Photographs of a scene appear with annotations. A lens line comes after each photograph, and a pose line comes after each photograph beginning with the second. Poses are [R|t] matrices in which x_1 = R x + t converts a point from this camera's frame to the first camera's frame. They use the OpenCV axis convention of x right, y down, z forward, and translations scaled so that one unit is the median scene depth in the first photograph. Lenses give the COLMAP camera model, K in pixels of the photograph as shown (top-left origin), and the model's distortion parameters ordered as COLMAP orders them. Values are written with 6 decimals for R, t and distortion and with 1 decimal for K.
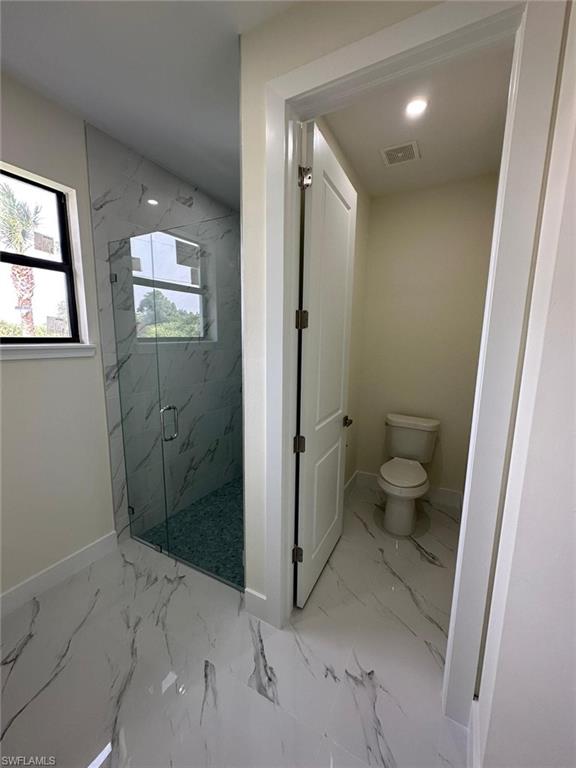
lens RADIAL K [[305.9, 0, 288.0], [0, 305.9, 384.0], [0, 0, 1]] dist [-0.001894, 0.000953]
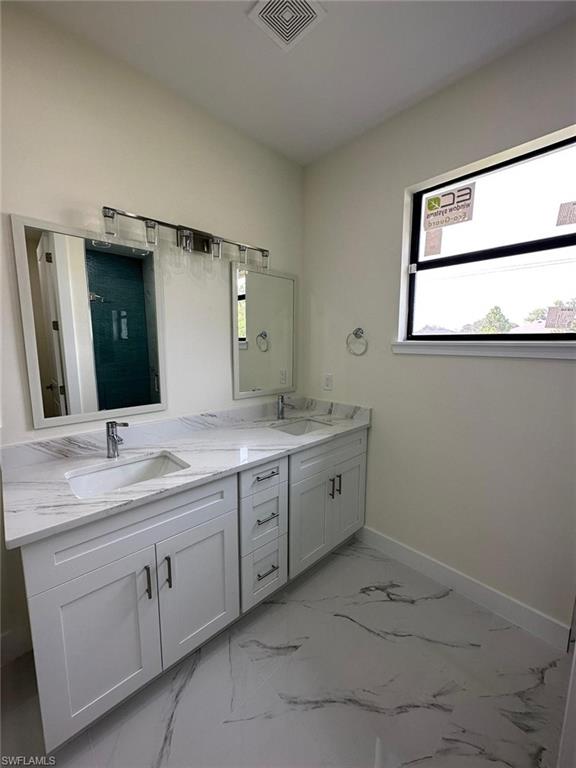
lens RADIAL K [[305.9, 0, 288.0], [0, 305.9, 384.0], [0, 0, 1]] dist [-0.001894, 0.000953]
pose [[-0.310580, 0.116832, -0.943340, 0.199907], [-0.151920, 0.973560, 0.170592, -0.053249], [0.938328, 0.196295, -0.284619, 0.579807]]
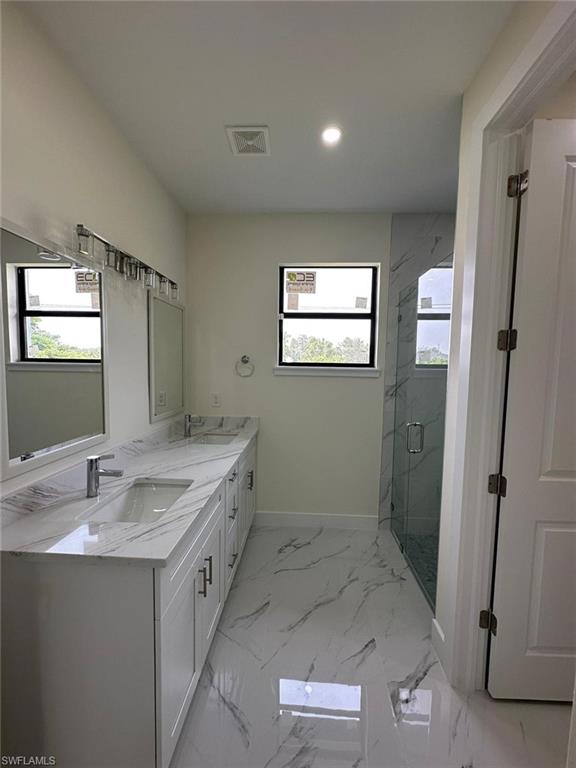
lens RADIAL K [[305.9, 0, 288.0], [0, 305.9, 384.0], [0, 0, 1]] dist [-0.001894, 0.000953]
pose [[0.427426, 0.056636, -0.902275, 0.421897], [-0.150046, 0.988638, -0.009023, 0.011480], [0.891512, 0.139239, 0.431068, 0.059921]]
